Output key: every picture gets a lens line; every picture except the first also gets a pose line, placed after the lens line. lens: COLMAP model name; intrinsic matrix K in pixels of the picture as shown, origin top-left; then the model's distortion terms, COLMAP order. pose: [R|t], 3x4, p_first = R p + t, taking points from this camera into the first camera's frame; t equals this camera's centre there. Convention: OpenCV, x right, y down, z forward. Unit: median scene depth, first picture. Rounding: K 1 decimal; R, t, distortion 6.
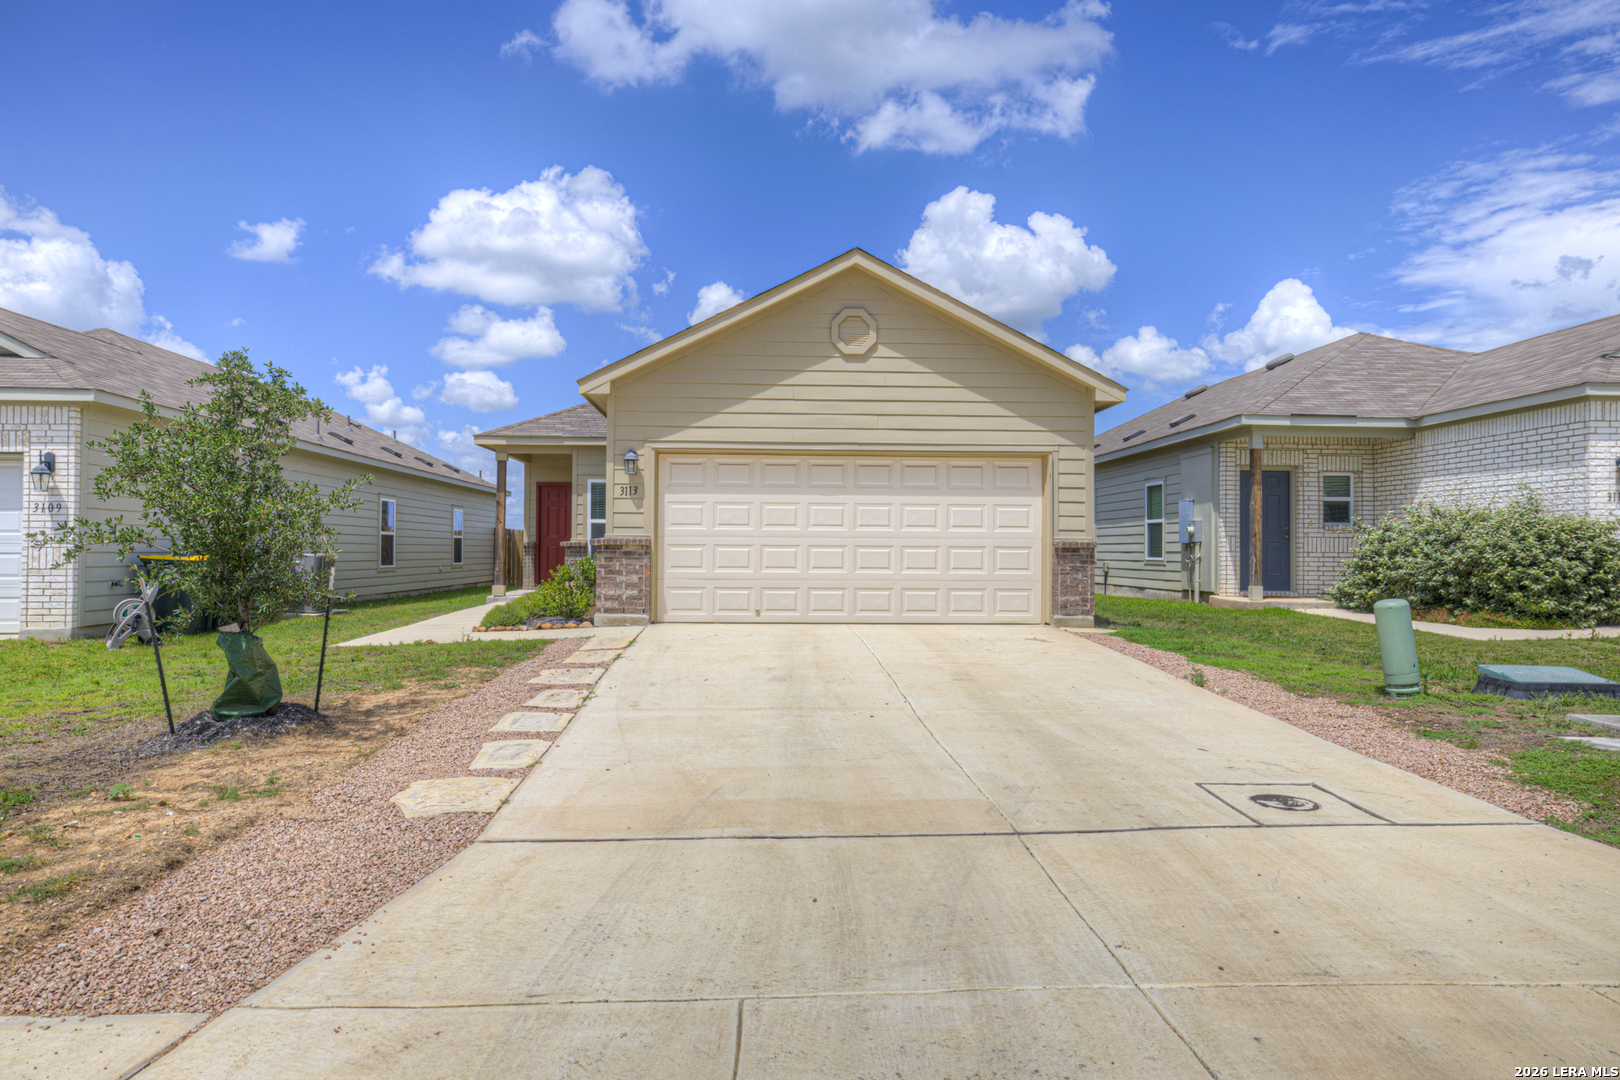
lens RADIAL K [[1022.8, 0, 810.0], [0, 1022.8, 540.0], [0, 0, 1]] dist [-0.005490, -0.001167]
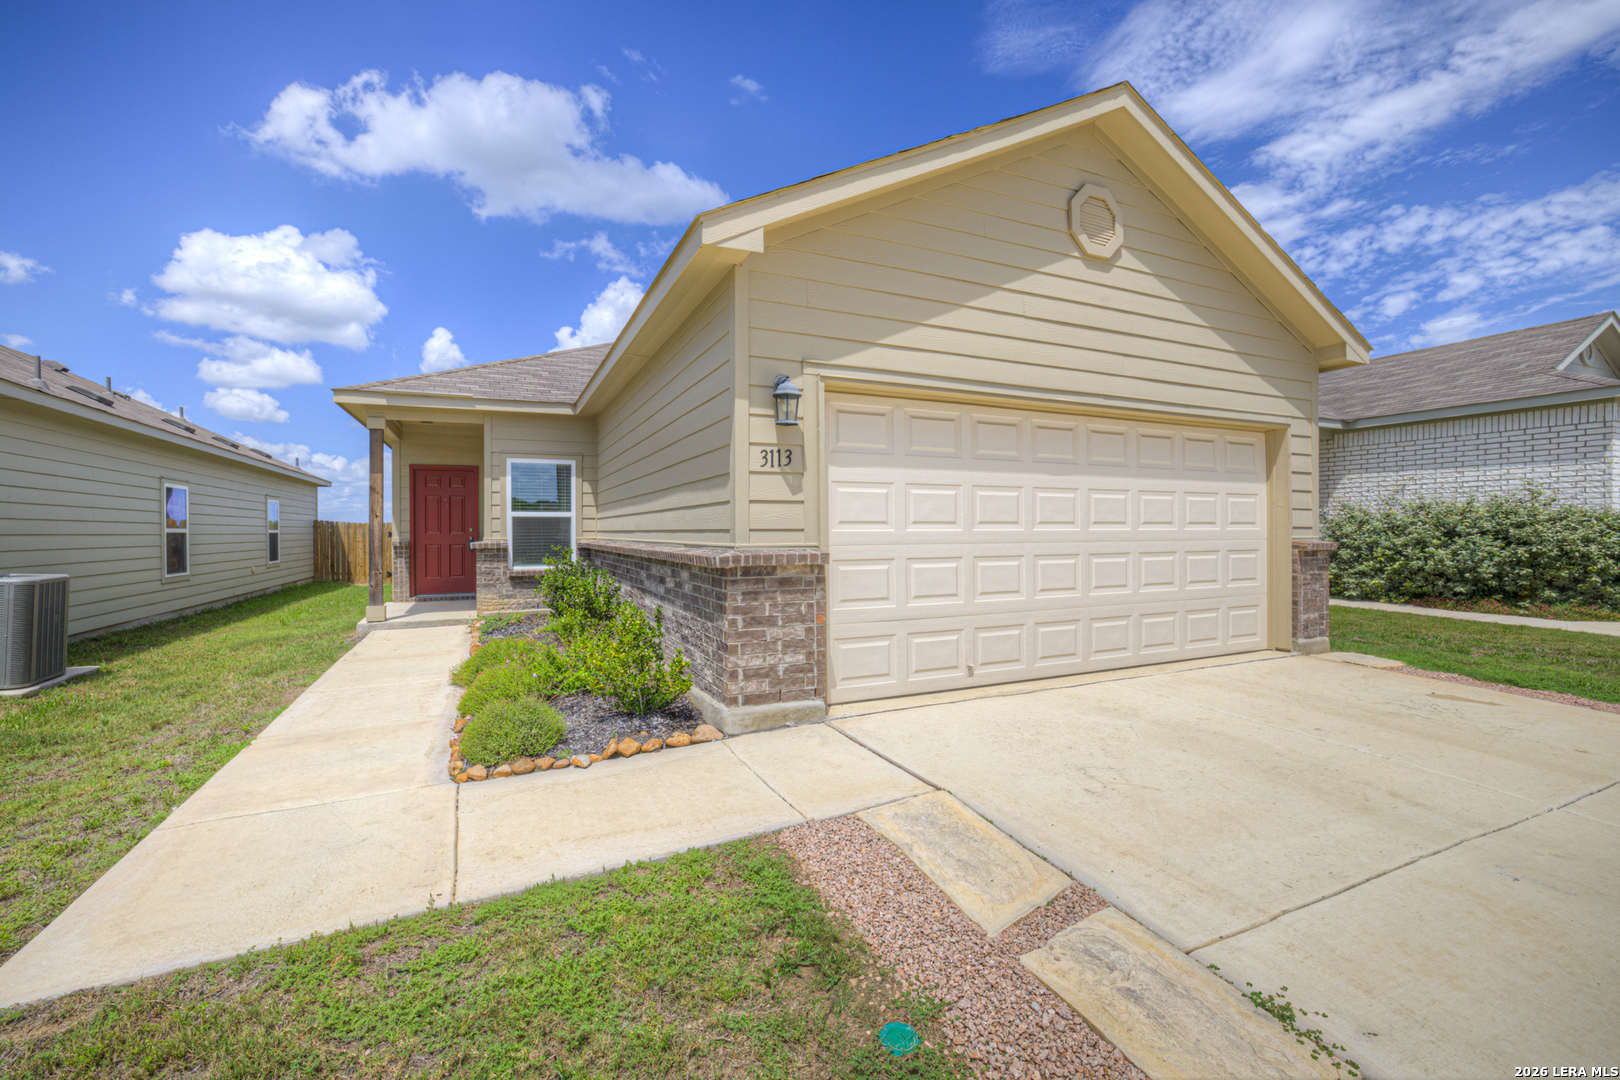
lens RADIAL K [[692.3, 0, 810.0], [0, 692.3, 540.0], [0, 0, 1]] dist [-0.048938, 0.016826]
pose [[0.931934, -0.015972, 0.362275, -0.282084], [0.007295, 0.999653, 0.025307, -0.015761], [-0.362553, -0.020941, 0.931728, 0.660347]]
